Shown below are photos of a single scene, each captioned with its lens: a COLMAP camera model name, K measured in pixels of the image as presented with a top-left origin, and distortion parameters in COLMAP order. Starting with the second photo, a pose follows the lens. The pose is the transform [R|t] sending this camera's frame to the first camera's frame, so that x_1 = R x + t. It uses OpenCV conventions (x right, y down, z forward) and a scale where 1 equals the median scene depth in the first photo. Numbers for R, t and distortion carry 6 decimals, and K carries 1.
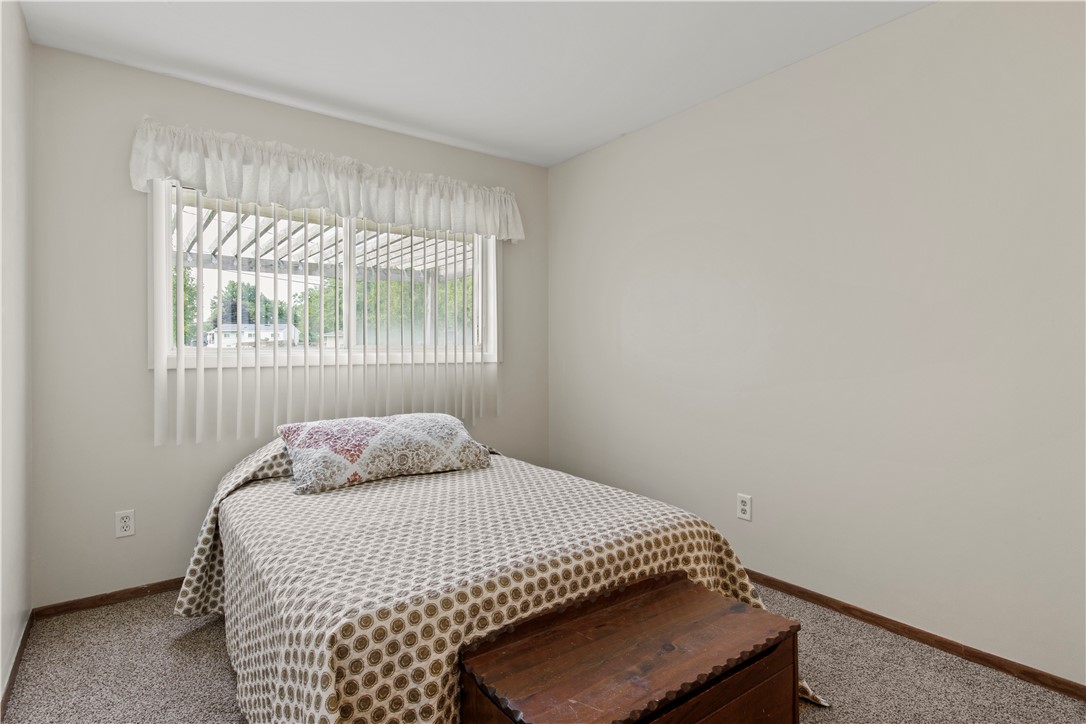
lens RADIAL K [[560.3, 0, 542.9], [0, 560.3, 354.6], [0, 0, 1]] dist [0.000296, 0.000241]
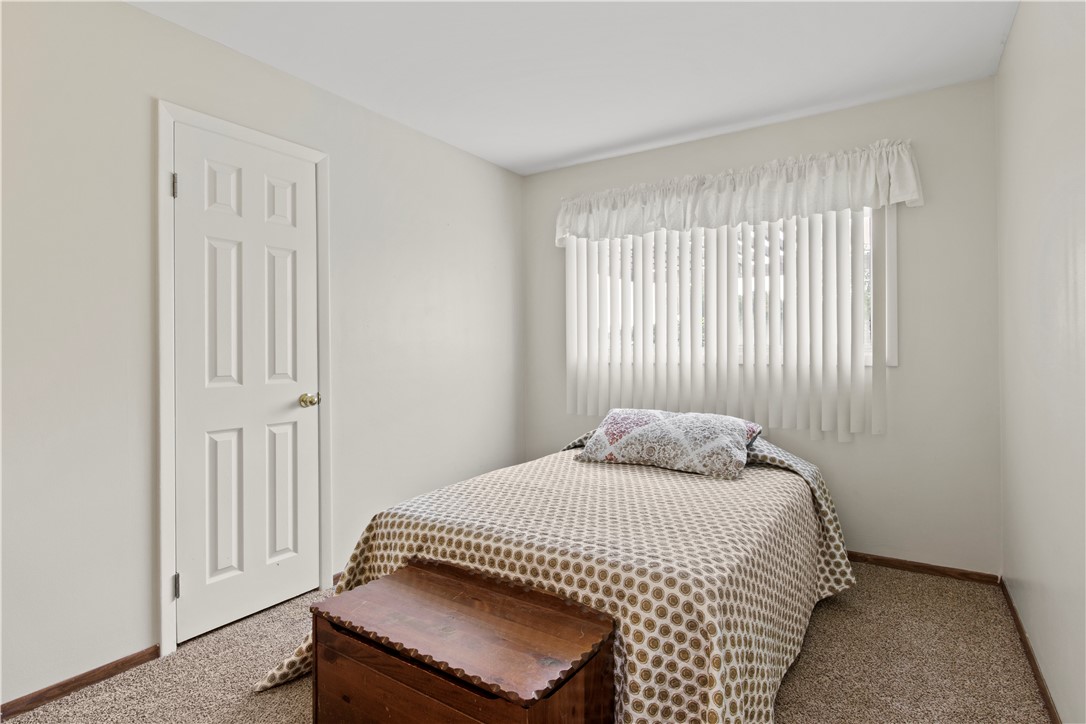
lens RADIAL K [[550.1, 0, 543.5], [0, 550.1, 355.0], [0, 0, 1]] dist [0.000351, 0.000650]
pose [[0.338292, 0.013685, -0.940942, 0.695270], [-0.003504, 0.999906, 0.013283, -0.015521], [0.941035, -0.001197, 0.338308, 0.437529]]
